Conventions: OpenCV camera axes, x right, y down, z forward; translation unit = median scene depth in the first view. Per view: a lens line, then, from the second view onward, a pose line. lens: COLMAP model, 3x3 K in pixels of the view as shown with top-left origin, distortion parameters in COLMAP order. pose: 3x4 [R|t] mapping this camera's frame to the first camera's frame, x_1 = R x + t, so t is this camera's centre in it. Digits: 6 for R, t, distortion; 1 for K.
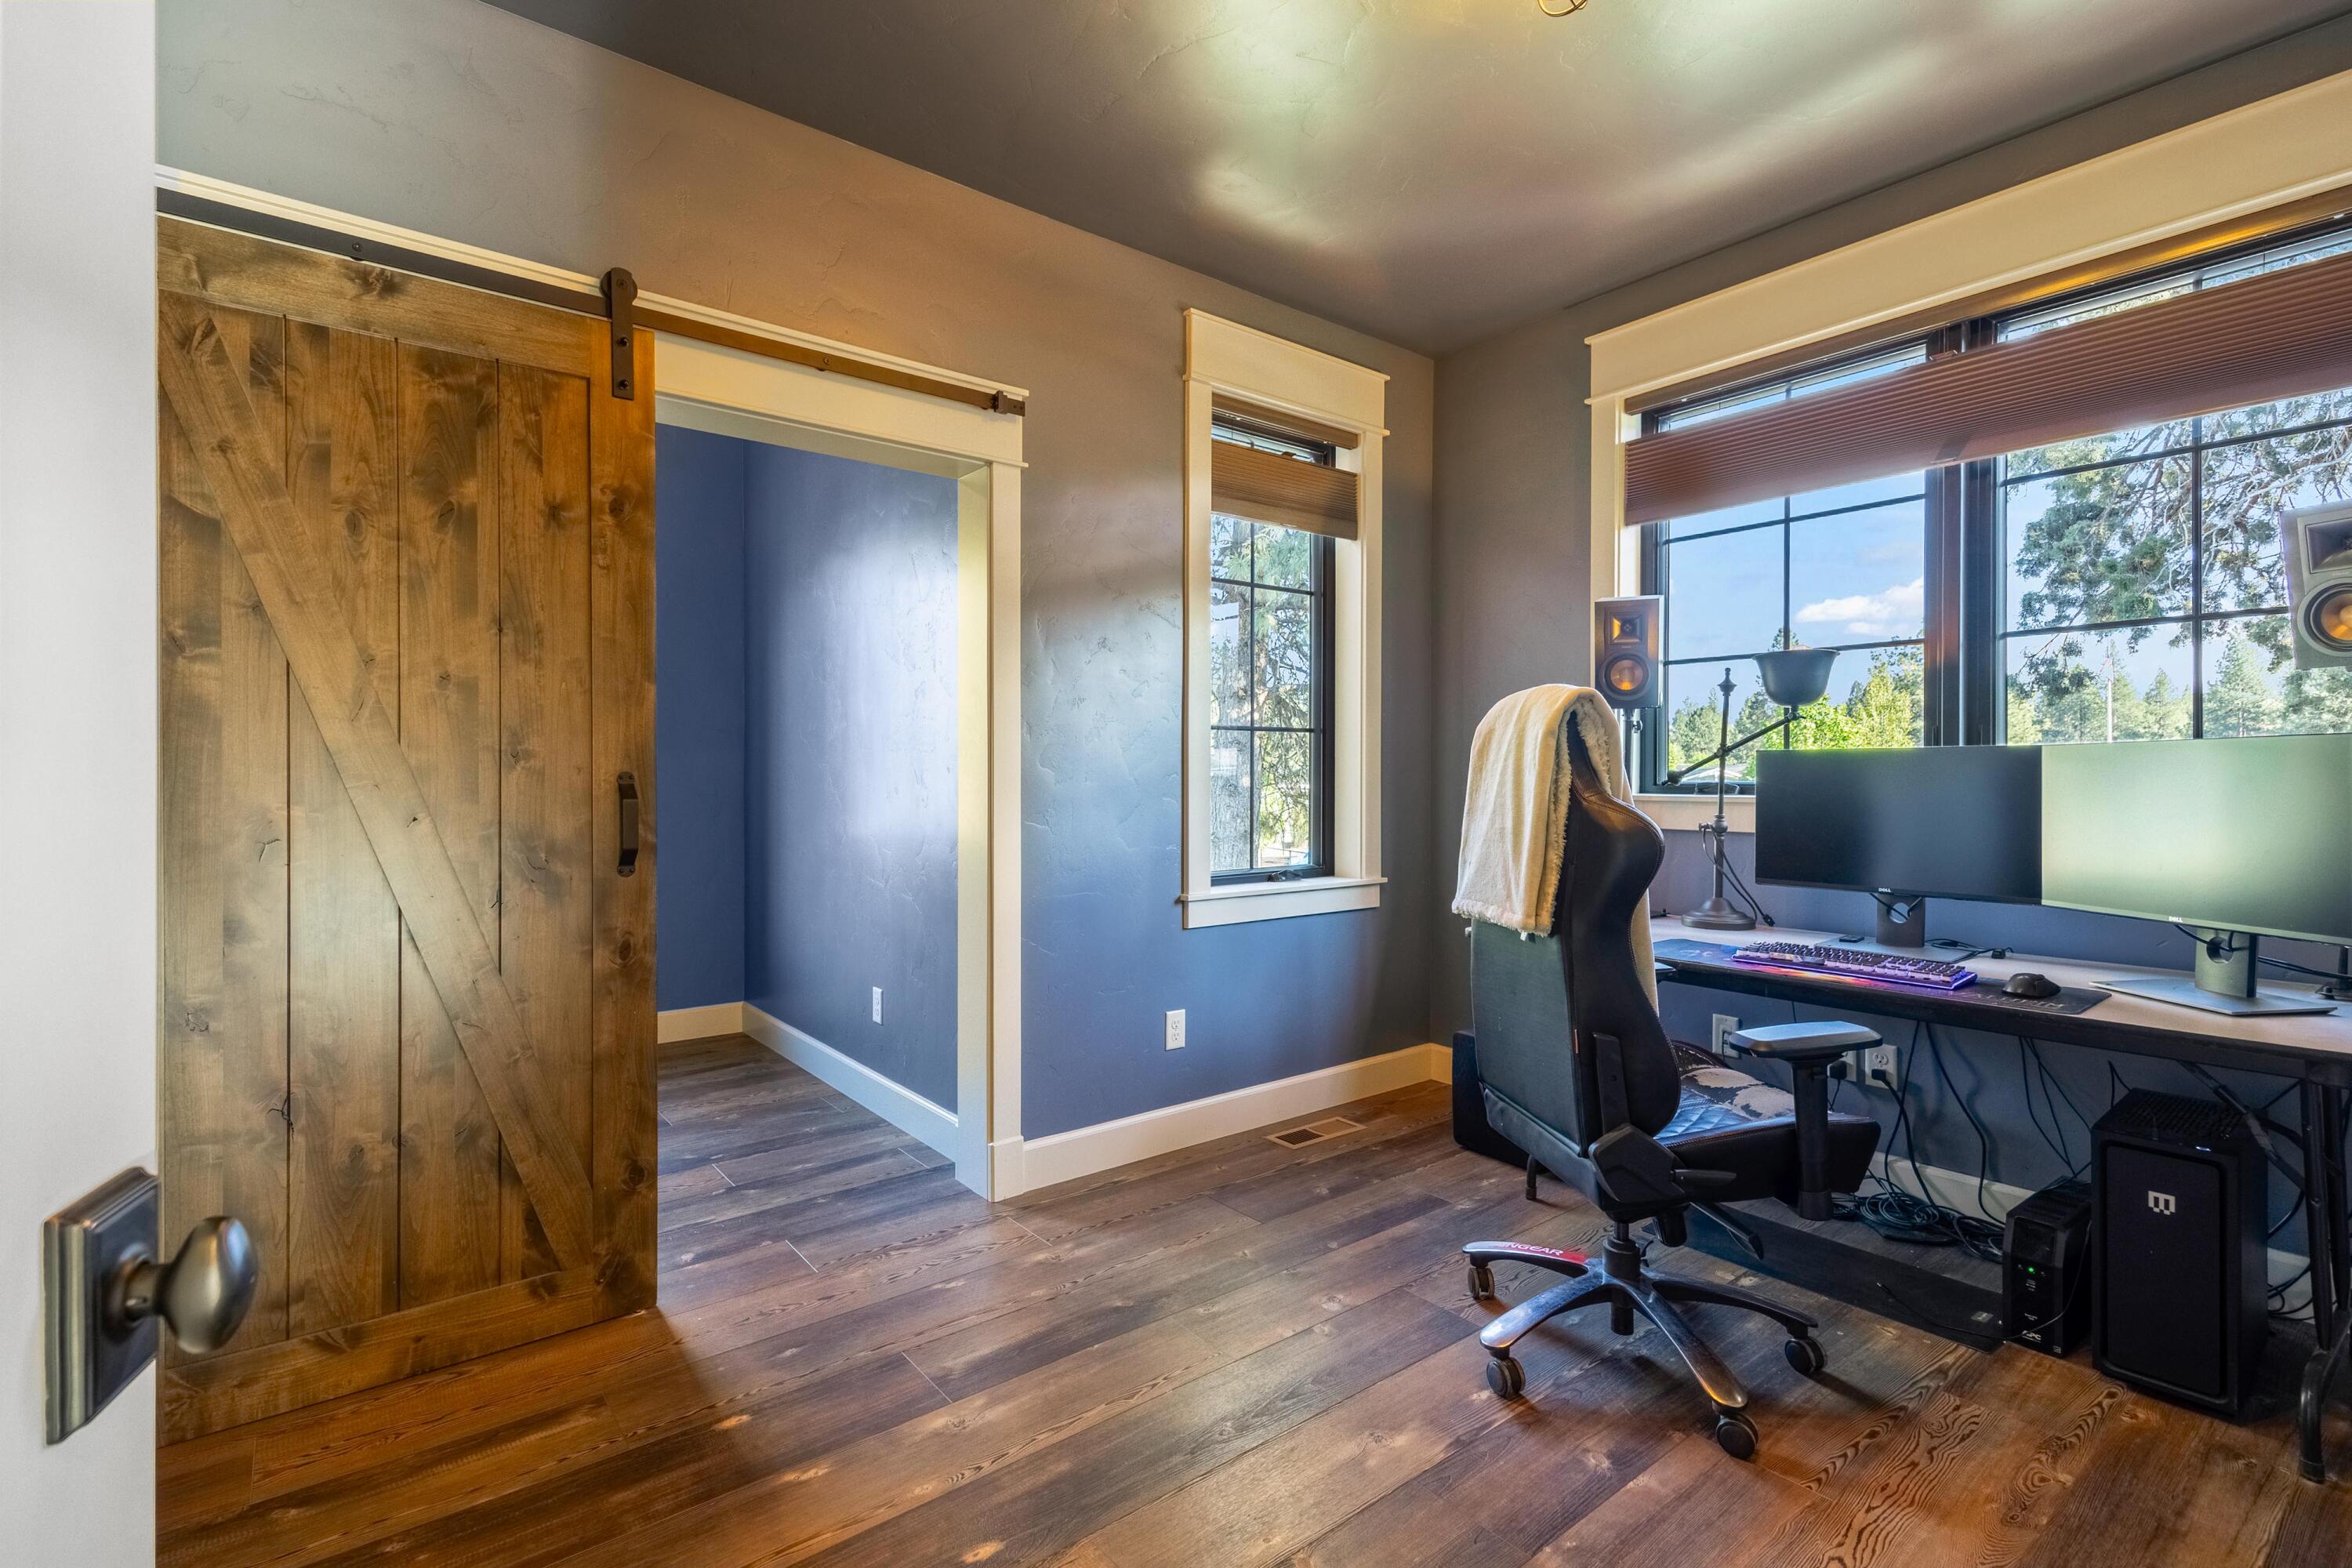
lens RADIAL K [[1084.3, 0, 1176.0], [0, 1084.3, 784.0], [0, 0, 1]] dist [0.011427, 0.000034]
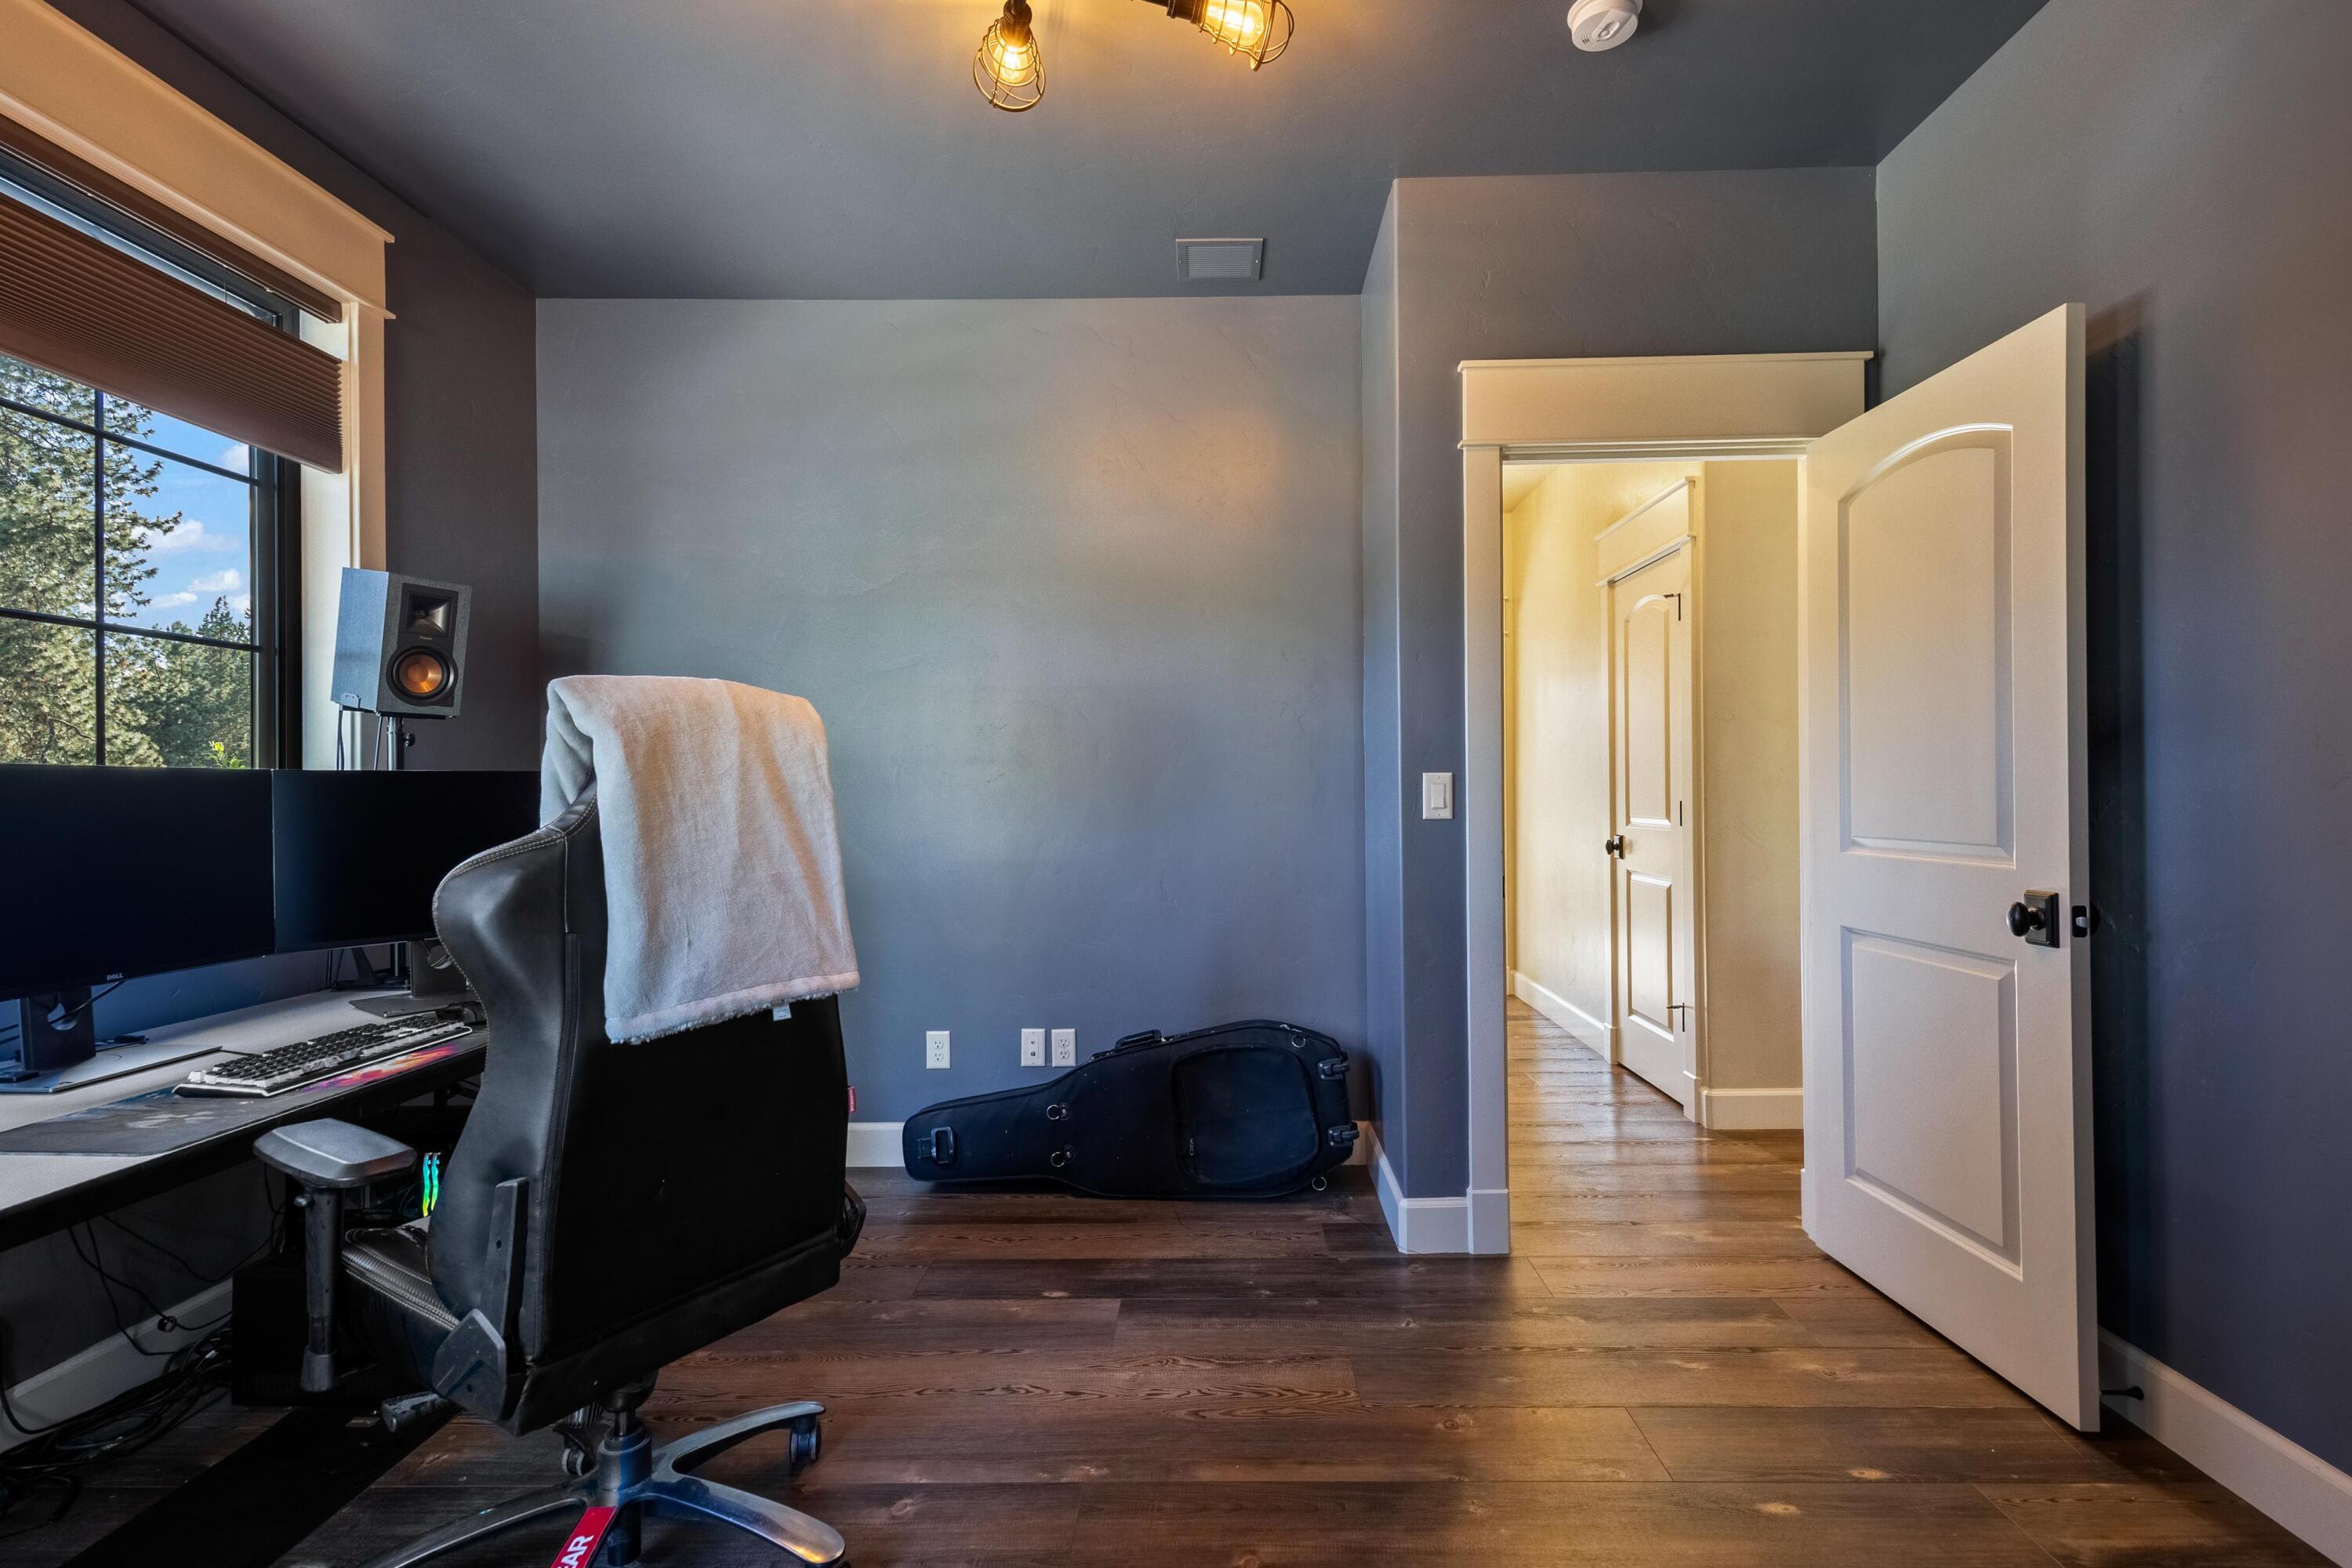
lens RADIAL K [[1084.3, 0, 1176.0], [0, 1084.3, 784.0], [0, 0, 1]] dist [0.011427, 0.000034]
pose [[-0.780005, 0.012486, 0.625648, -0.424221], [0.011825, 0.999916, -0.005212, -0.011782], [-0.625661, 0.003333, -0.780088, 1.650194]]
